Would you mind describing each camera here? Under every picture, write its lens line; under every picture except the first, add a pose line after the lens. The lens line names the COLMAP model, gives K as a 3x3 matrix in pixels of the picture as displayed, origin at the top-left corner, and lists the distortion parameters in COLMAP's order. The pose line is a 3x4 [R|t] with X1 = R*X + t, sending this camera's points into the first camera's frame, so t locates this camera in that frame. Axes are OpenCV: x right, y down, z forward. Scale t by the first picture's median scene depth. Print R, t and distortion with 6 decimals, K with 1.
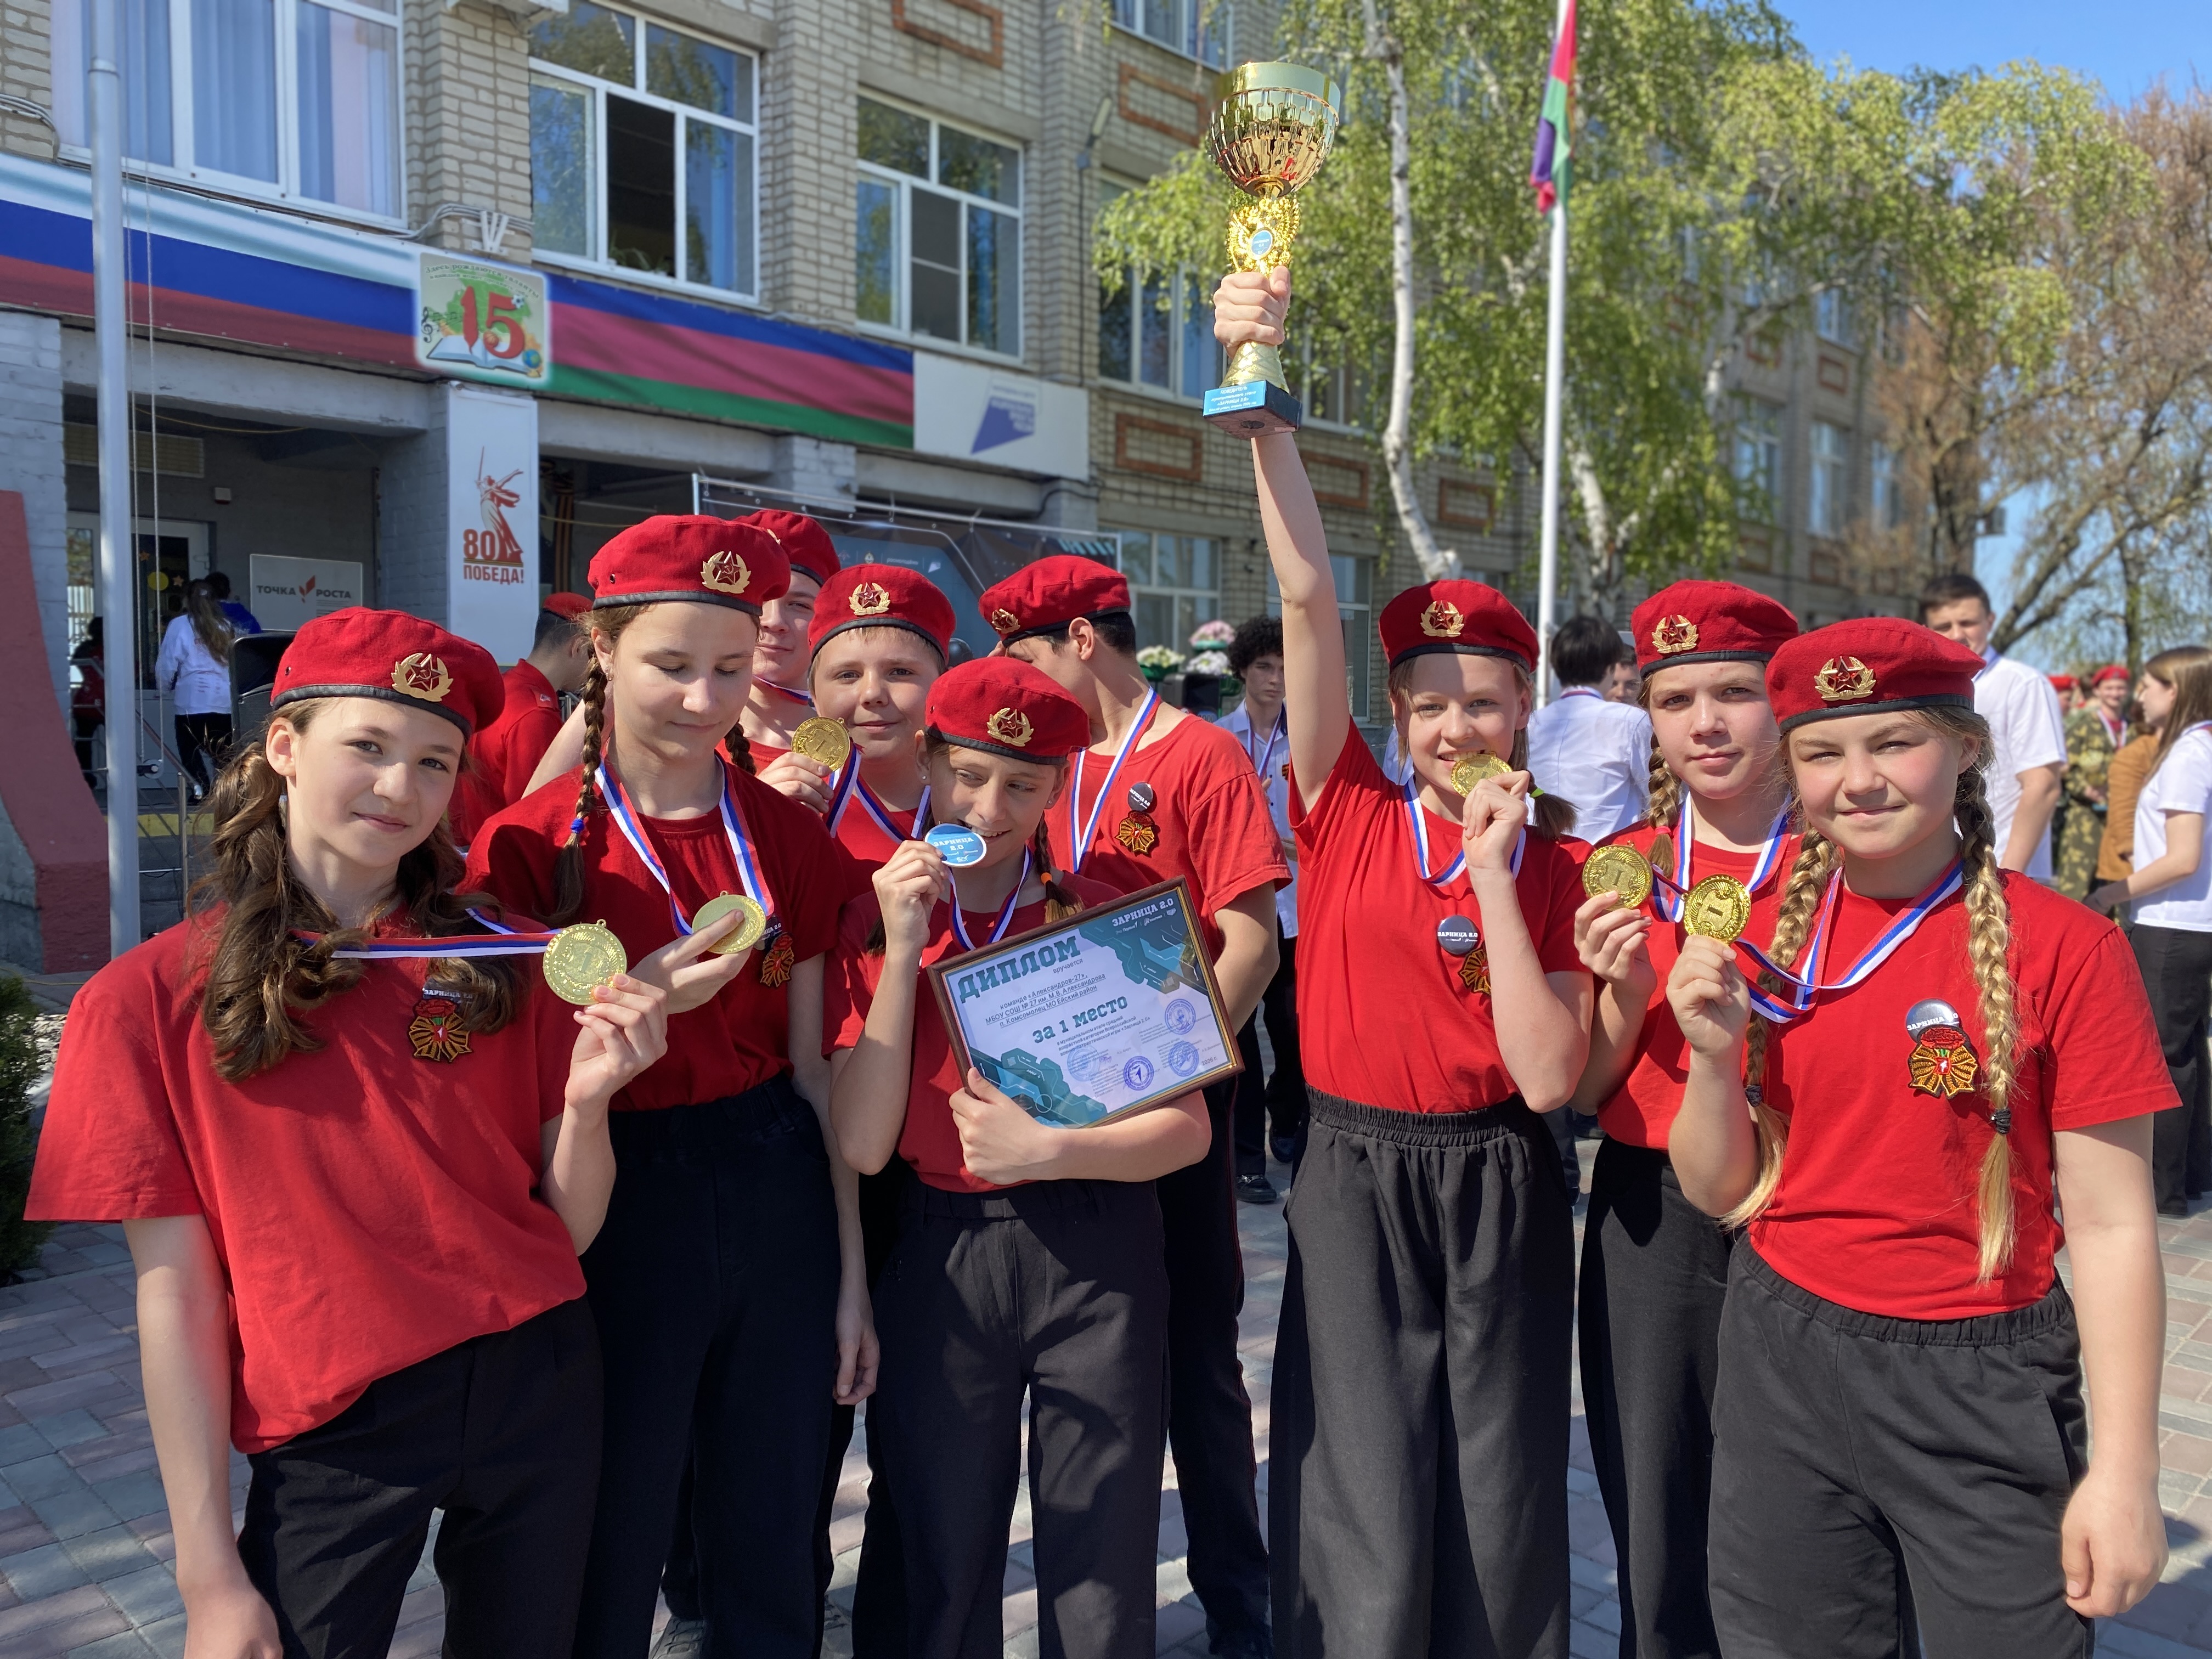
lens RADIAL K [[1679.2, 0, 1098.8], [0, 1679.2, 877.2], [0, 0, 1]] dist [-0.001113, -0.007578]
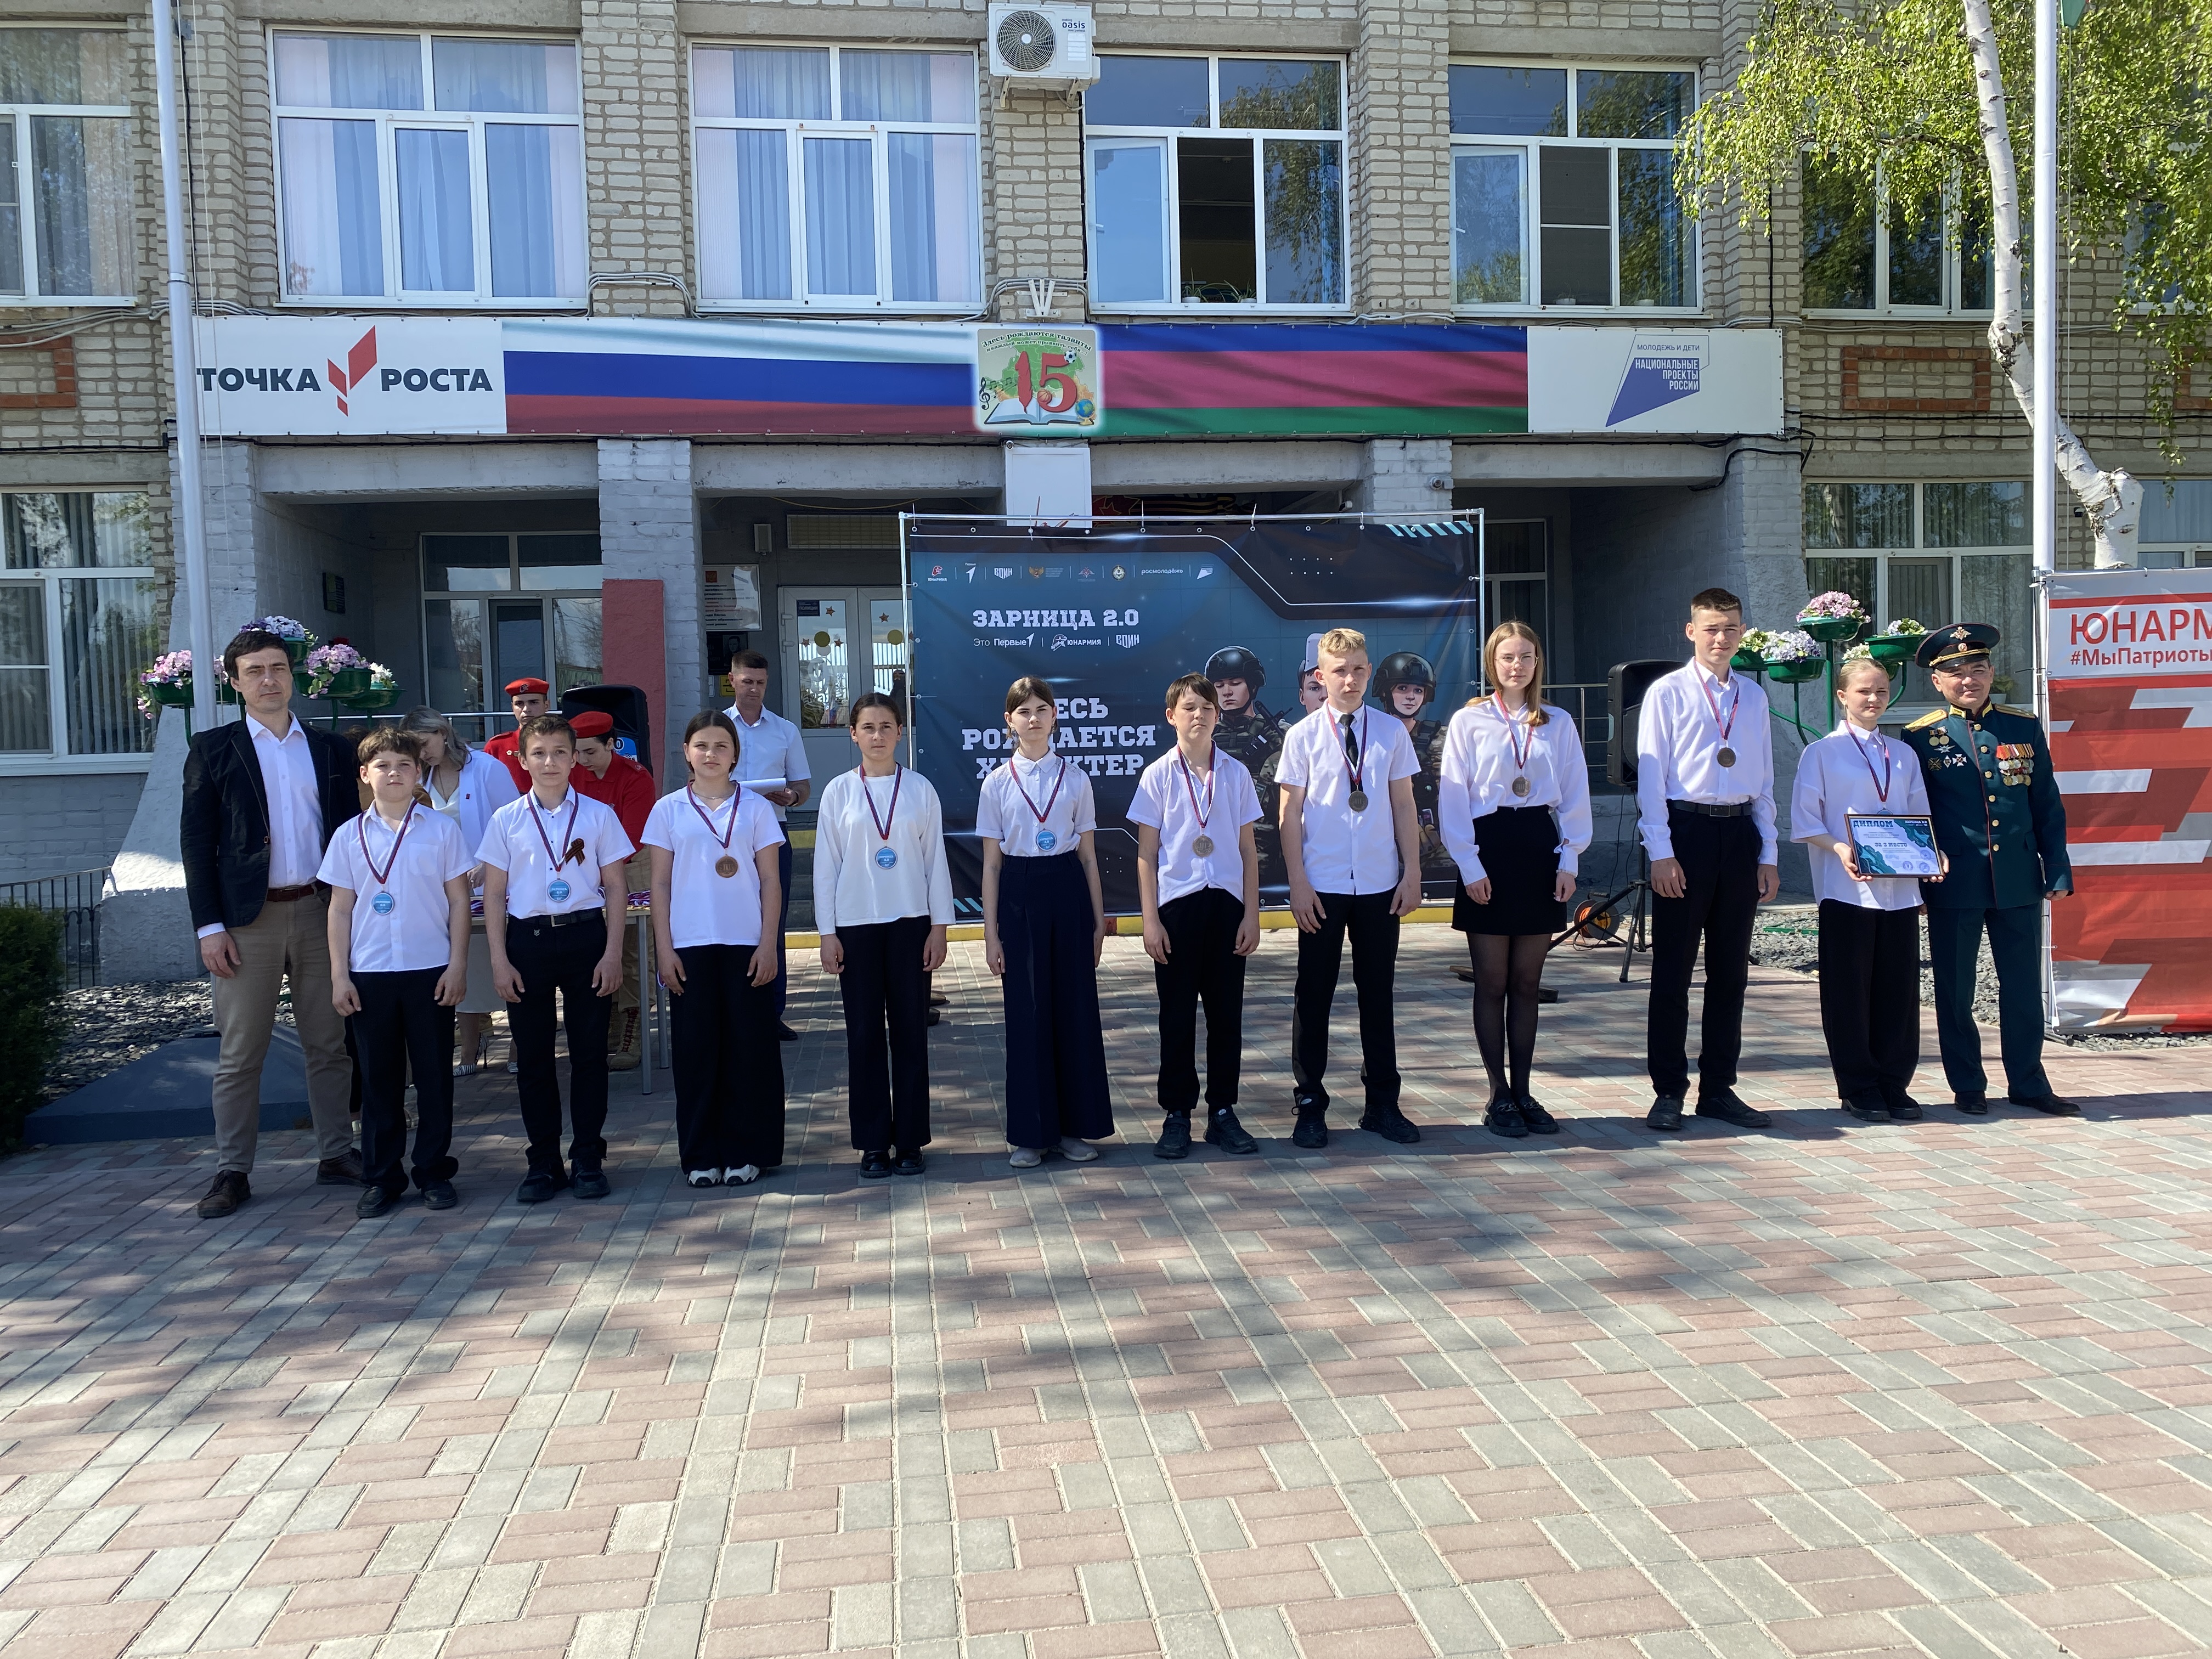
lens RADIAL K [[1714.7, 0, 1114.8], [0, 1714.7, 821.2], [0, 0, 1]] dist [0.044488, -0.046574]
pose [[0.793198, -0.008946, -0.608898, 0.309060], [-0.016985, 0.999178, -0.036806, -0.006100], [0.608727, 0.039536, 0.792394, 0.142899]]
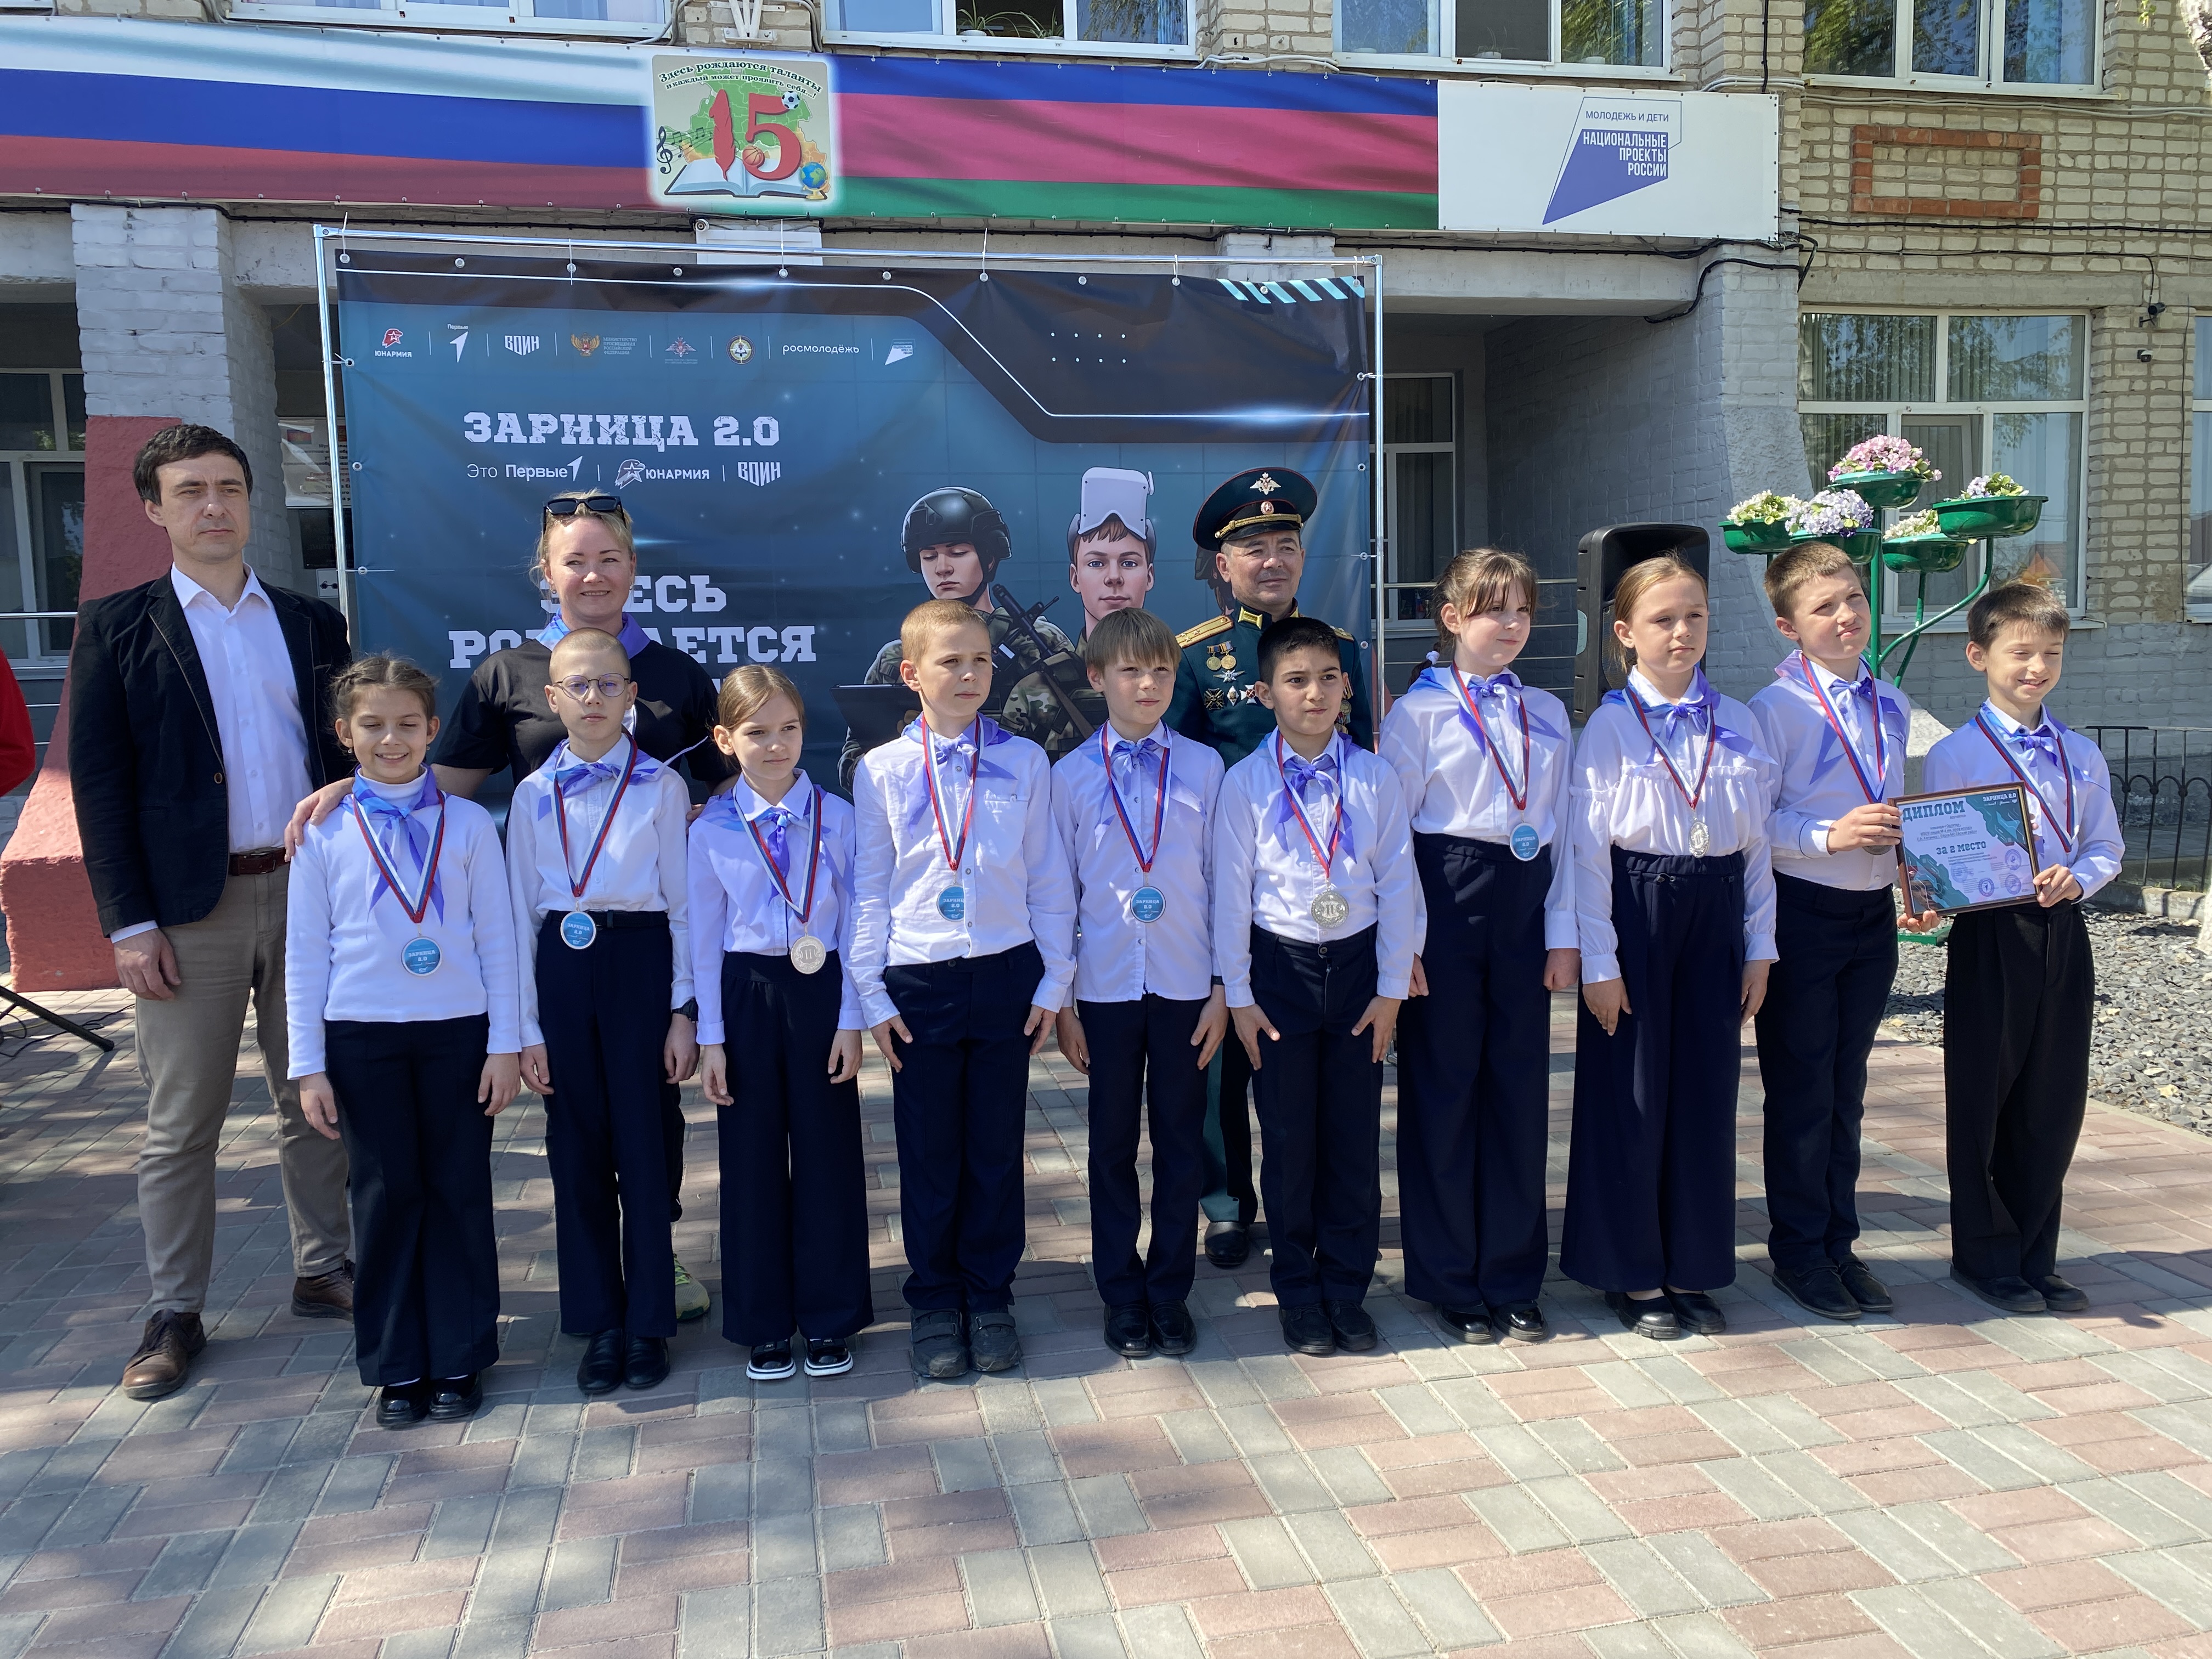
lens RADIAL K [[1717.2, 0, 1099.8], [0, 1717.2, 813.9], [0, 0, 1]] dist [0.021641, -0.005947]
pose [[0.826496, 0.012729, -0.562798, 0.181477], [-0.011935, 0.999916, 0.005089, -0.029184], [0.562816, 0.002510, 0.826579, 0.402335]]
